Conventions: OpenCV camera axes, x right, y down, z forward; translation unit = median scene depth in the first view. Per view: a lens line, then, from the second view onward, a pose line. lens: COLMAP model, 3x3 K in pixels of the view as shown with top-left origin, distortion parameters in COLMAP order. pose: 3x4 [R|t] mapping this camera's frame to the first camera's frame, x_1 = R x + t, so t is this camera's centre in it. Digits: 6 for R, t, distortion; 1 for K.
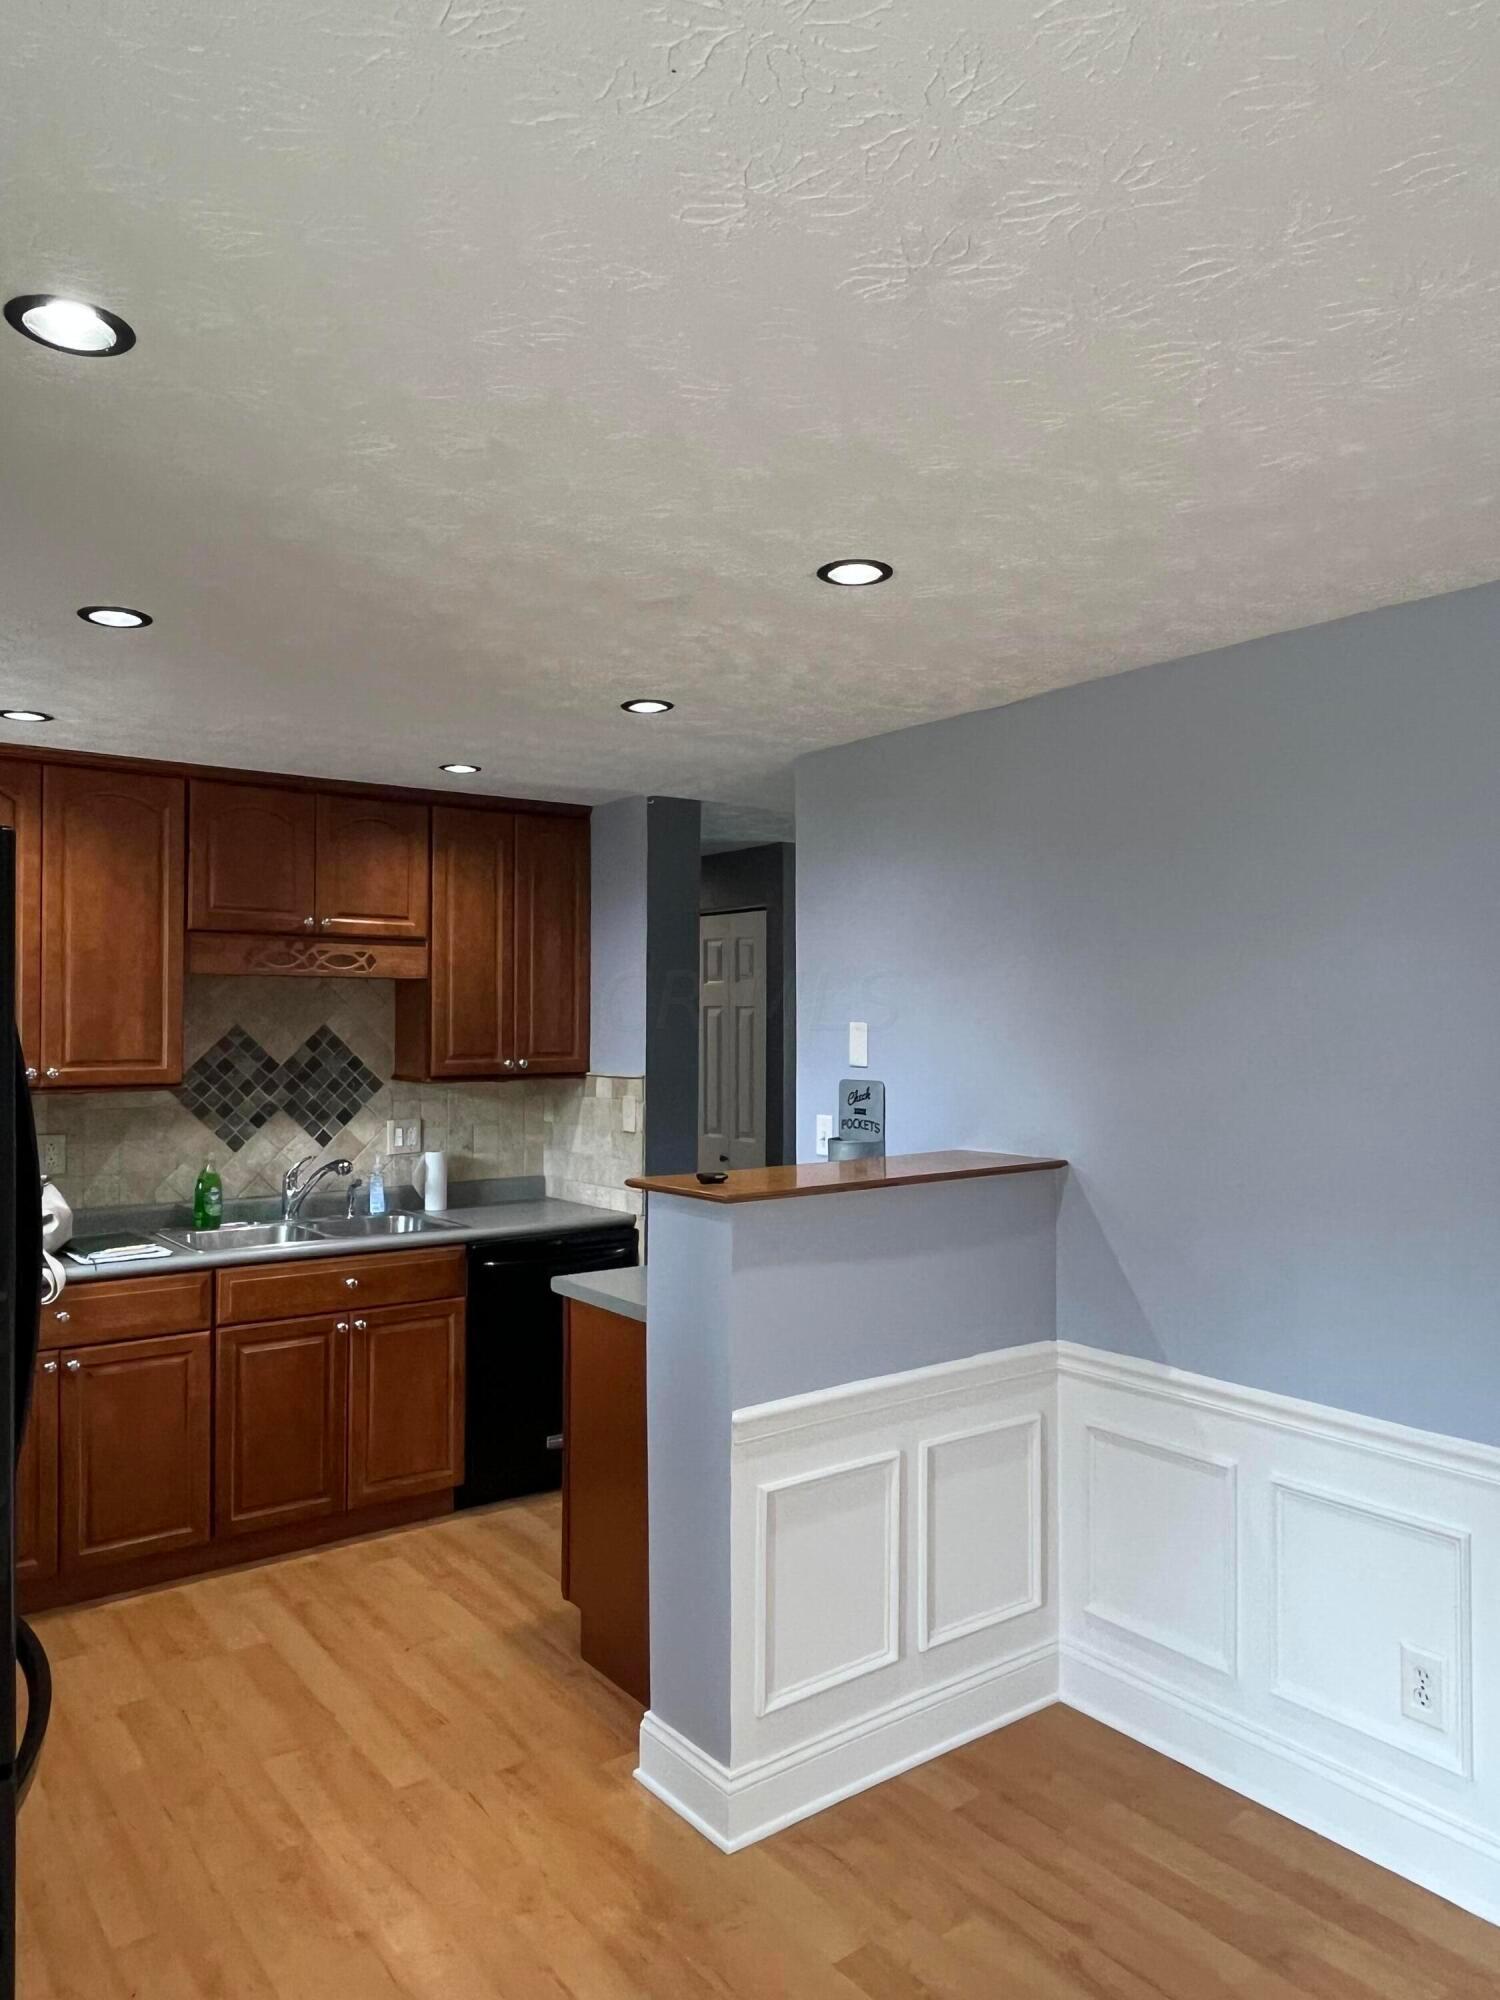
lens RADIAL K [[1331.8, 0, 750.0], [0, 1331.8, 1000.0], [0, 0, 1]] dist [-0.007277, -0.001569]
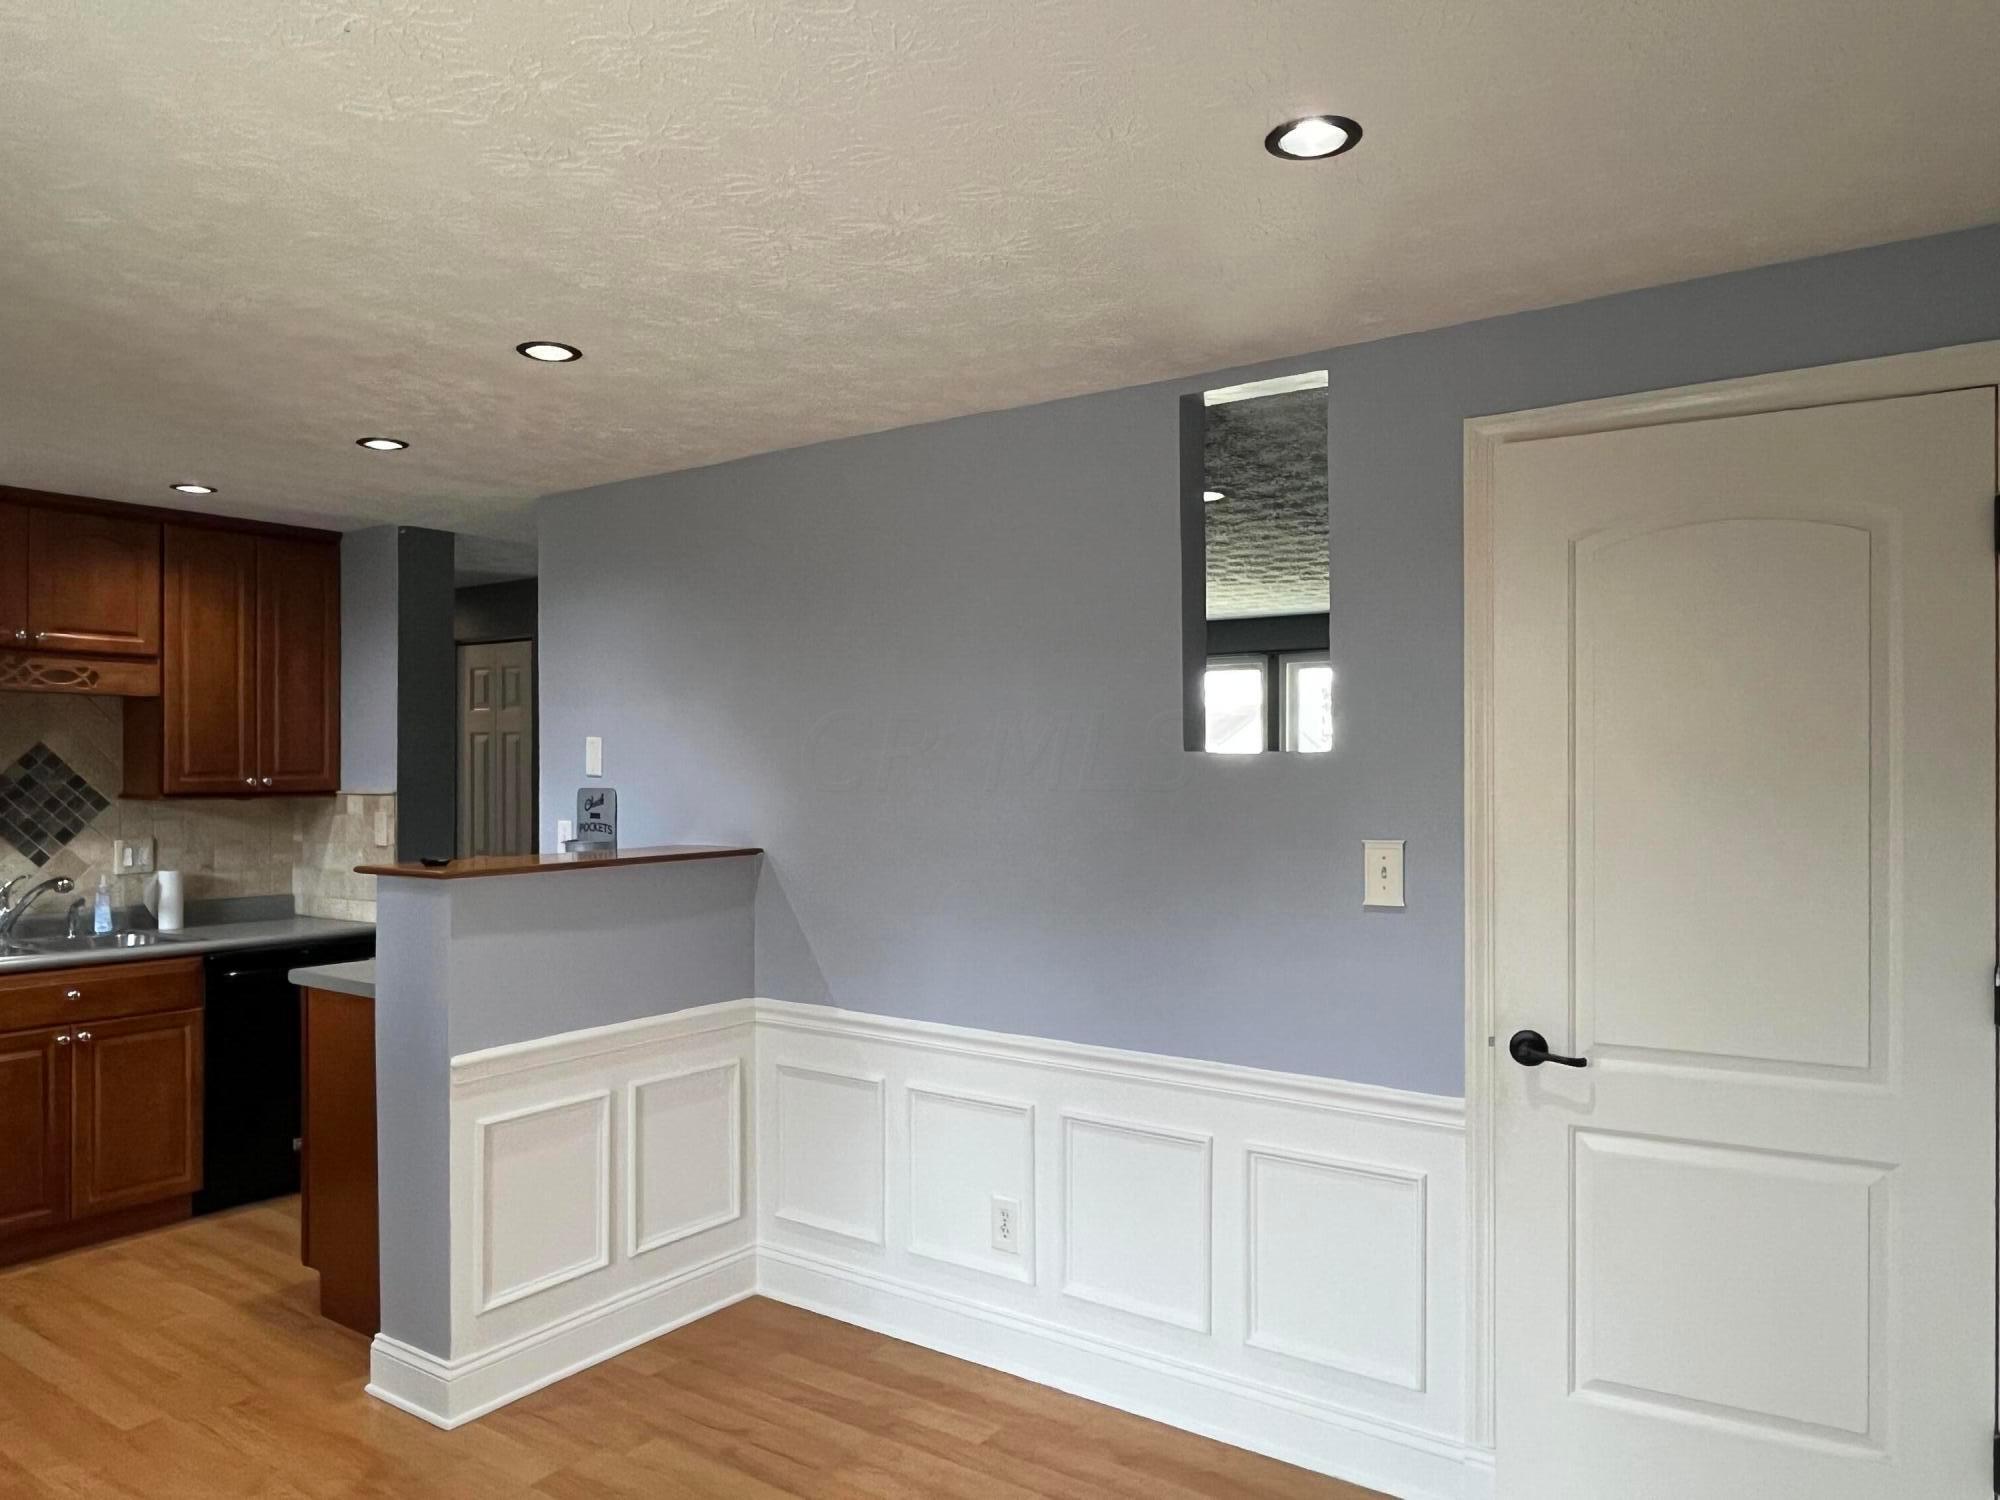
lens RADIAL K [[1331.8, 0, 1001.3], [0, 1331.8, 766.6], [0, 0, 1]] dist [-0.007277, -0.001569]
pose [[0.949548, -0.001480, 0.313619, 0.054359], [-0.003430, 0.999880, 0.015103, 0.023206], [-0.313604, -0.015416, 0.949429, -0.175948]]
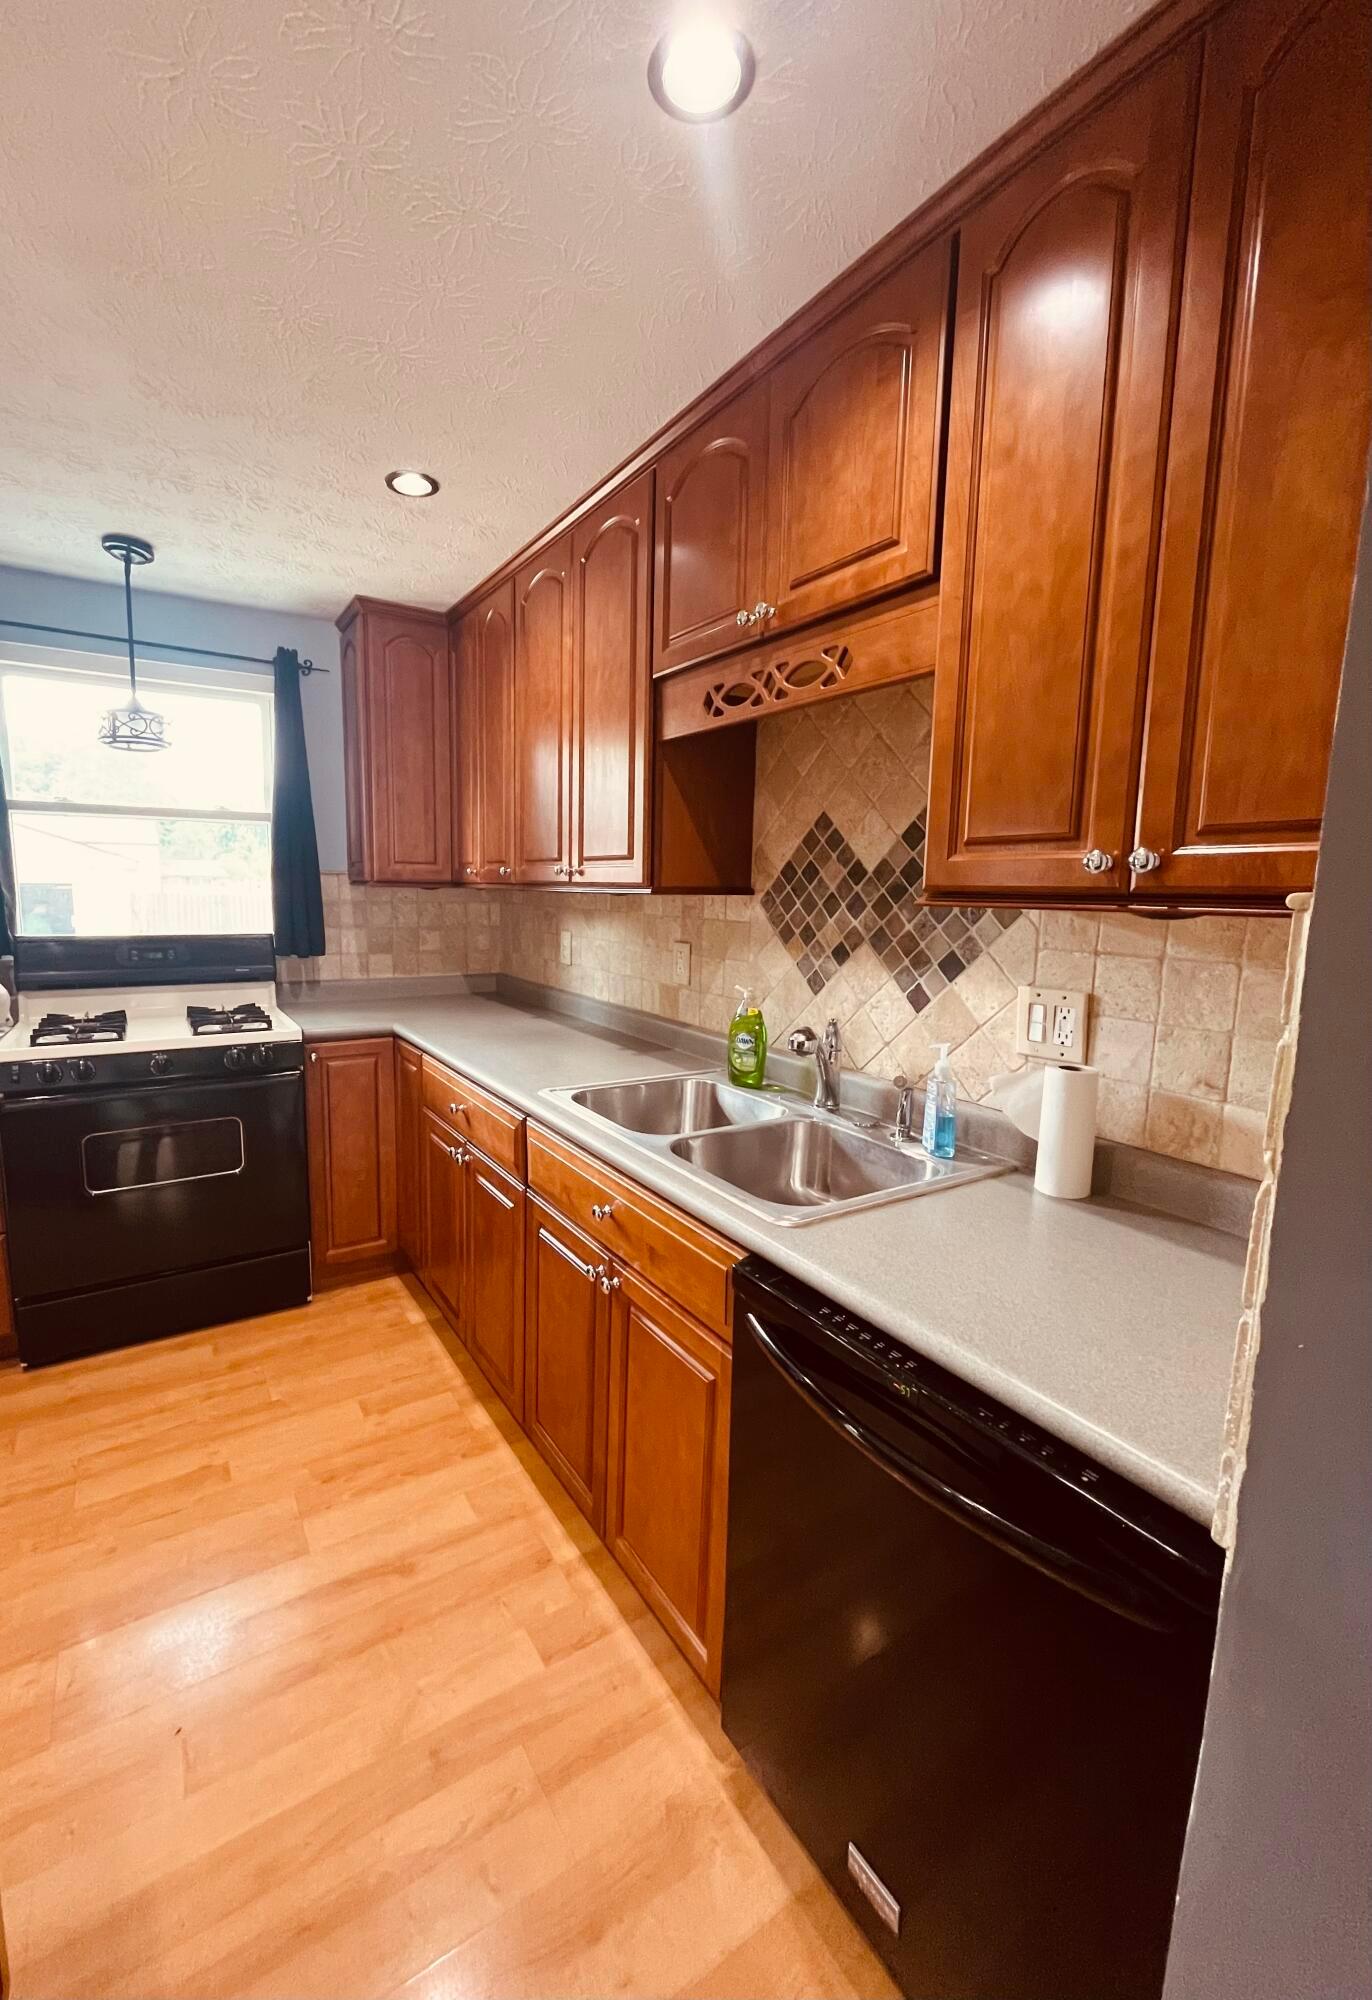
lens RADIAL K [[808.9, 0, 686.0], [0, 808.9, 1000.0], [0, 0, 1]] dist [-0.002047, -0.000154]
pose [[-0.087814, 0.128266, -0.987844, 0.054068], [-0.010038, 0.991511, 0.129634, 0.070513], [0.996086, 0.021300, -0.085781, 1.106451]]
